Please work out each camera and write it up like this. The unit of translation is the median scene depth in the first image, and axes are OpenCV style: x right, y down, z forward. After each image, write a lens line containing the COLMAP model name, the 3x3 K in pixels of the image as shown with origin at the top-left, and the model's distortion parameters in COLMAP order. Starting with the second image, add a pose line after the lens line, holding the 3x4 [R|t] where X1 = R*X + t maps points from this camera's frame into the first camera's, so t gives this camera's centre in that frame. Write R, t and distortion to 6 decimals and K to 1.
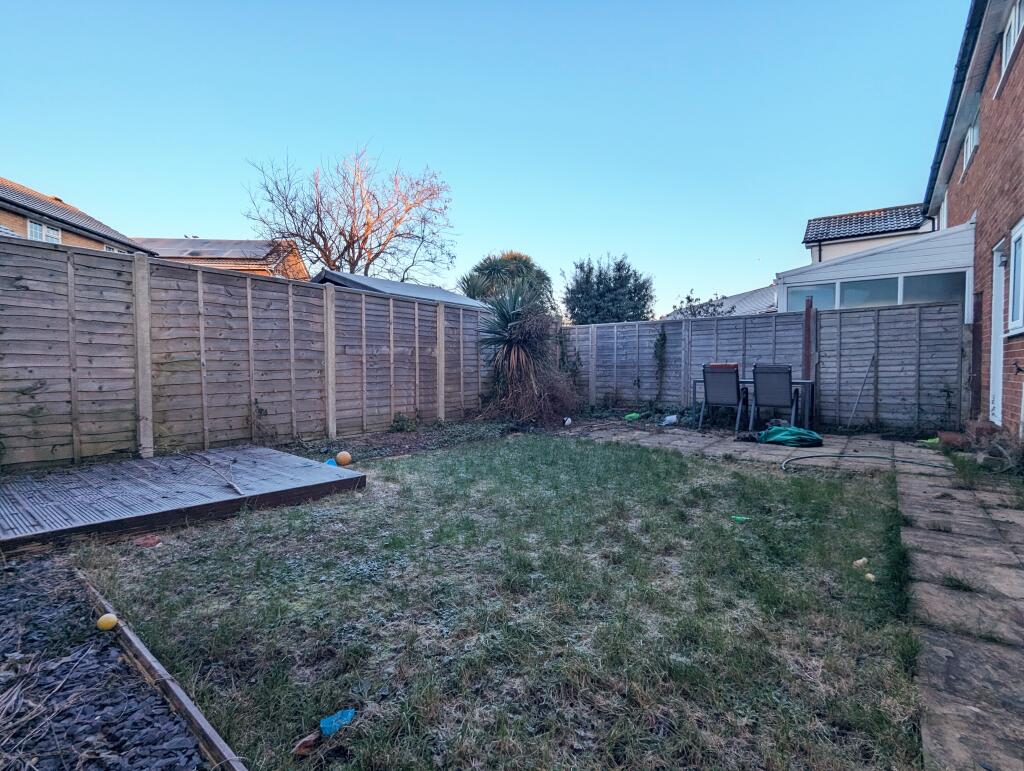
lens RADIAL K [[483.5, 0, 513.3], [0, 483.5, 384.9], [0, 0, 1]] dist [0.003833, -0.001552]
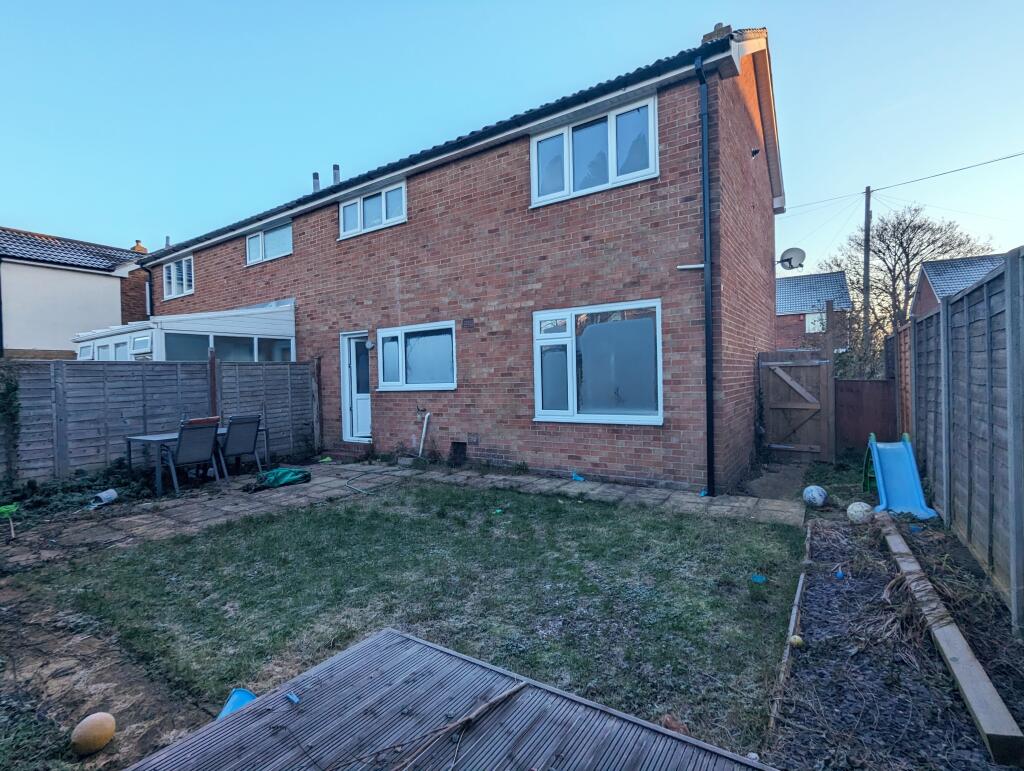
lens RADIAL K [[483.5, 0, 514.7], [0, 483.5, 383.4], [0, 0, 1]] dist [0.003833, -0.001552]
pose [[-0.068507, -0.011990, 0.997579, -0.527781], [0.066165, 0.997672, 0.016535, -0.084212], [-0.995454, 0.067138, -0.067554, 0.443691]]
